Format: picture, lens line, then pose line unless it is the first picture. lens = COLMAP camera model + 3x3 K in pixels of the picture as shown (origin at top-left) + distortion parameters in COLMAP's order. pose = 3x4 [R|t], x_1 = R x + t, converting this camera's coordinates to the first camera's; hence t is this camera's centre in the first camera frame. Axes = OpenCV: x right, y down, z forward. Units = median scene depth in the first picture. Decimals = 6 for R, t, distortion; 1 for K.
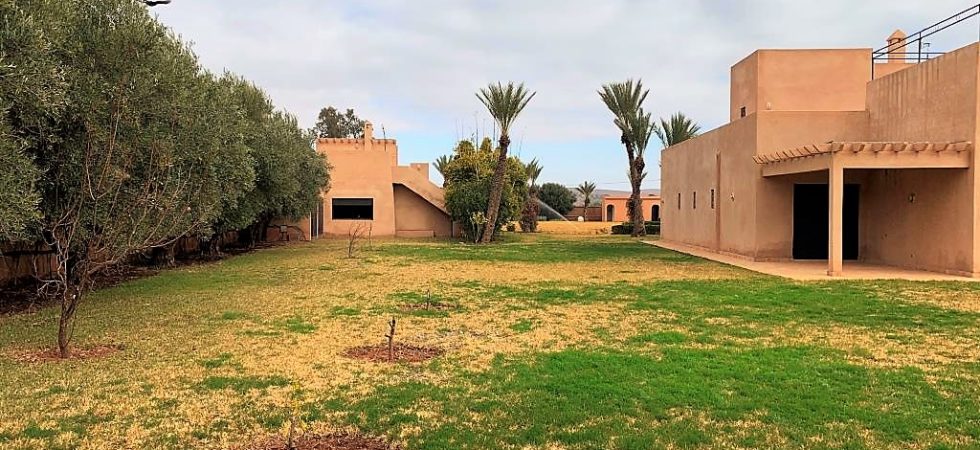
lens RADIAL K [[764.5, 0, 490.0], [0, 764.5, 215.9], [0, 0, 1]] dist [0.071615, -0.028695]
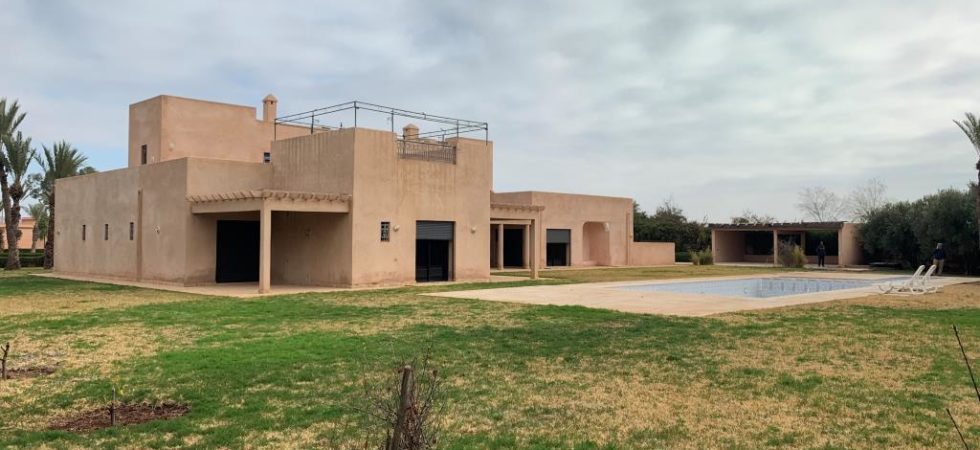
lens RADIAL K [[764.5, 0, 490.3], [0, 764.5, 228.9], [0, 0, 1]] dist [0.071615, -0.028695]
pose [[0.686306, 0.007908, 0.727270, -0.160766], [0.006383, 0.999837, -0.016896, -0.004164], [-0.727285, 0.016238, 0.686144, -0.108759]]
